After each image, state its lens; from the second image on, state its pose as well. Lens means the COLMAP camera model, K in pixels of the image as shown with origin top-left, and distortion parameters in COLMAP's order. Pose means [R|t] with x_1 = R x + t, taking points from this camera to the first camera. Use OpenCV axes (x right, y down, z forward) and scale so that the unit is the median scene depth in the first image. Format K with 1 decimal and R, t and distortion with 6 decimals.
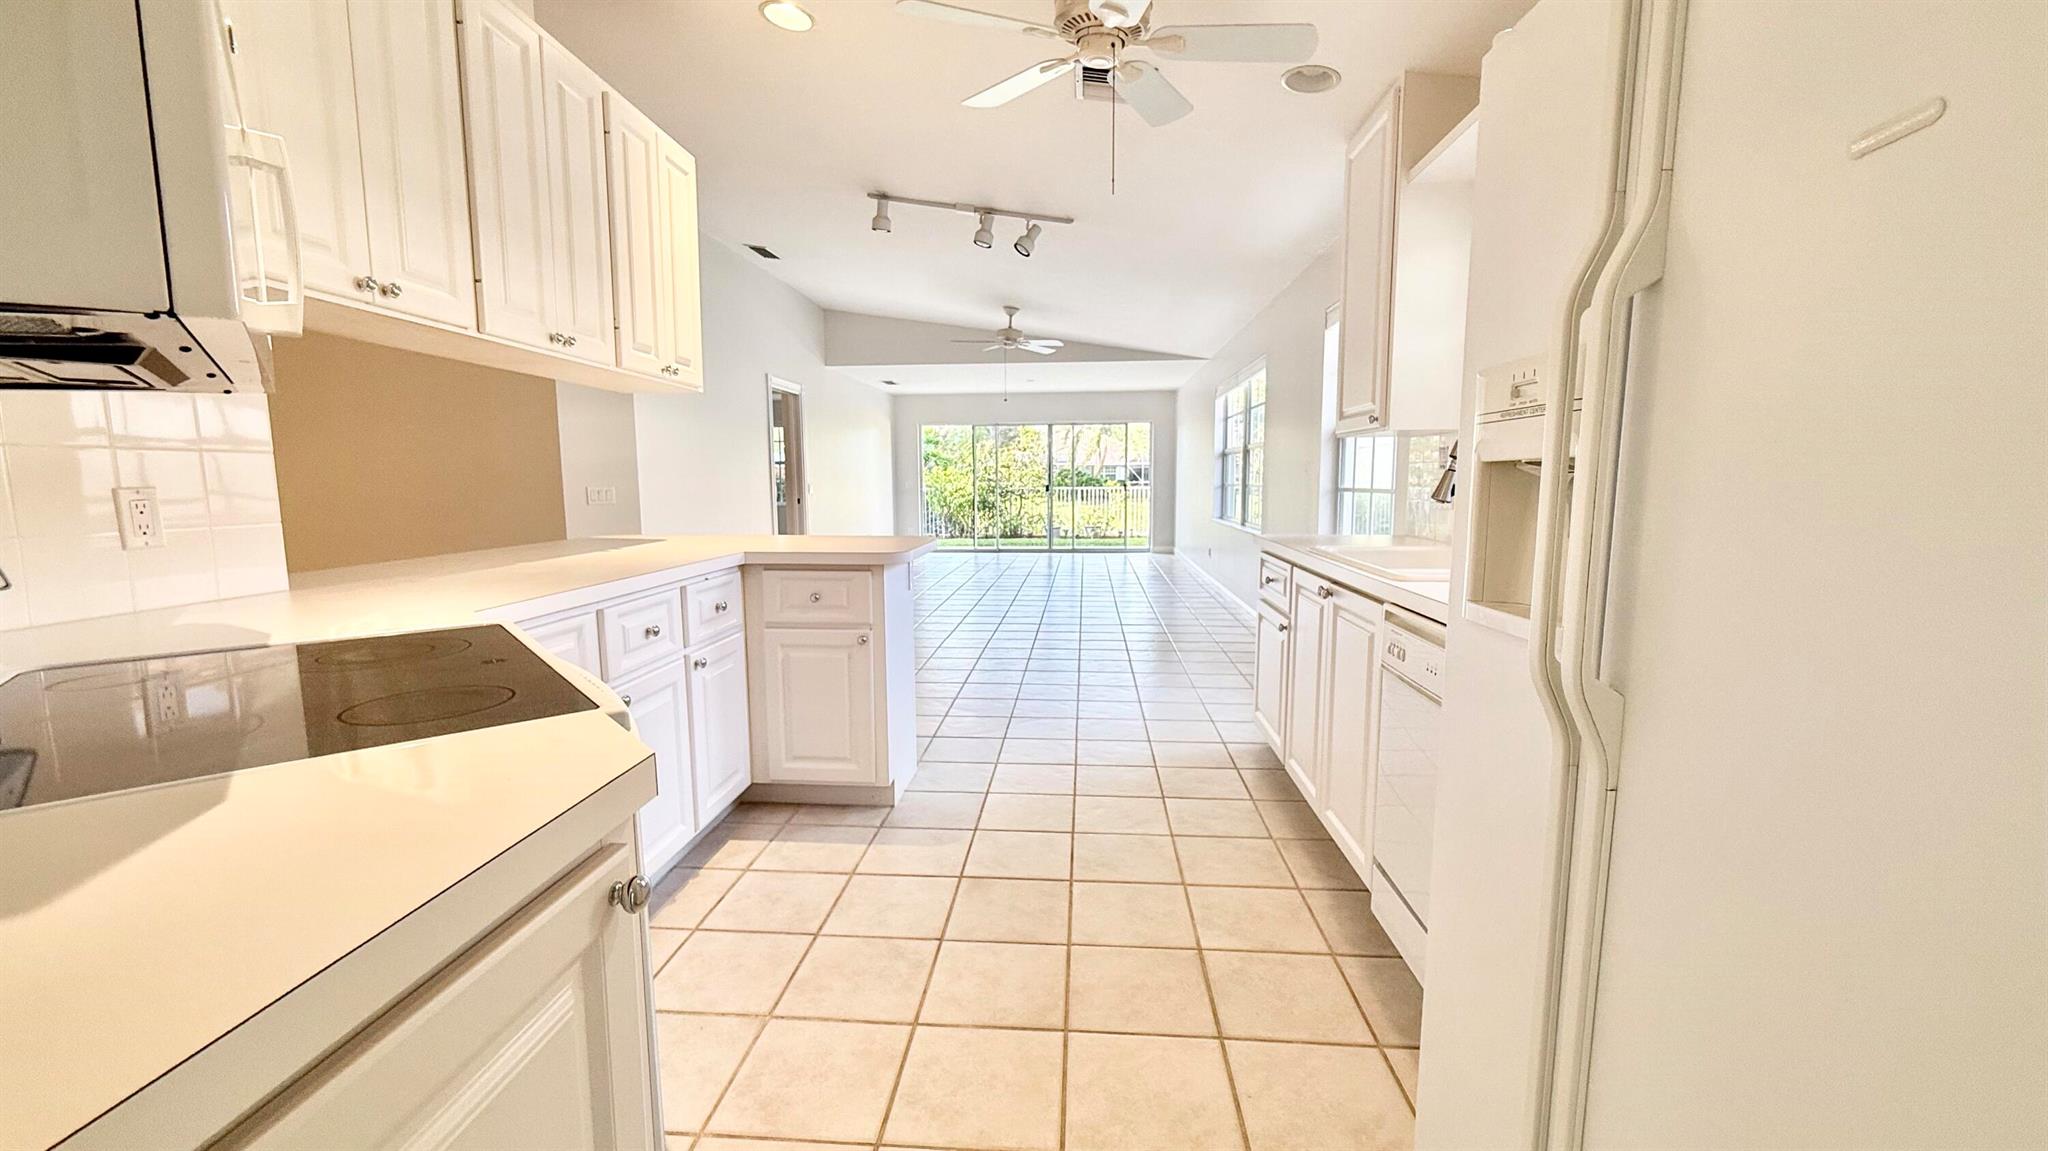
lens RADIAL K [[816.1, 0, 1023.6], [0, 816.1, 569.3], [0, 0, 1]] dist [-0.002147, -0.000029]
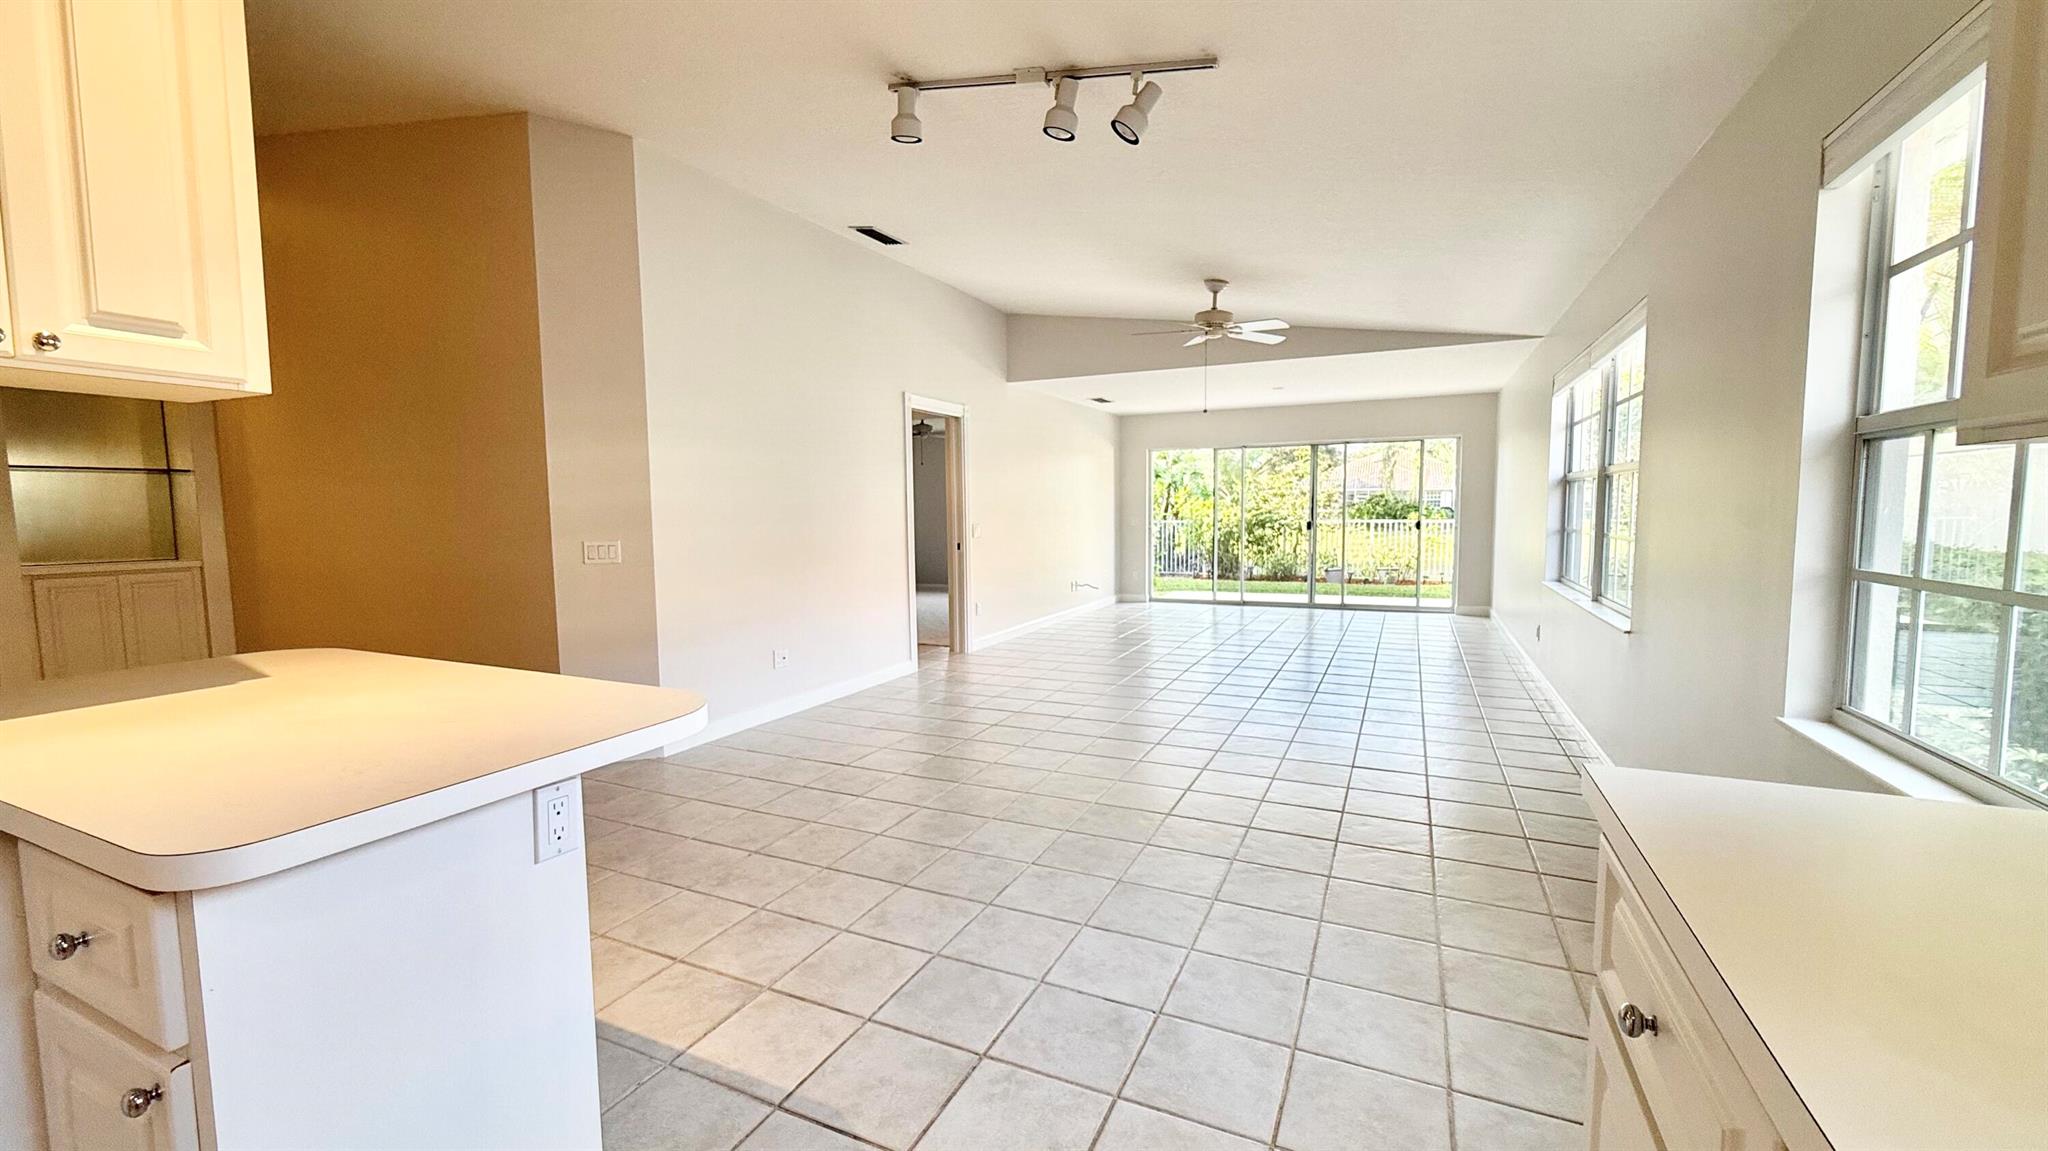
lens RADIAL K [[816.1, 0, 1023.6], [0, 816.1, 569.3], [0, 0, 1]] dist [-0.002147, -0.000029]
pose [[0.934889, 0.023212, -0.354179, 0.082499], [-0.034485, 0.999079, -0.025551, -0.045095], [0.353260, 0.036102, 0.934828, 0.276778]]
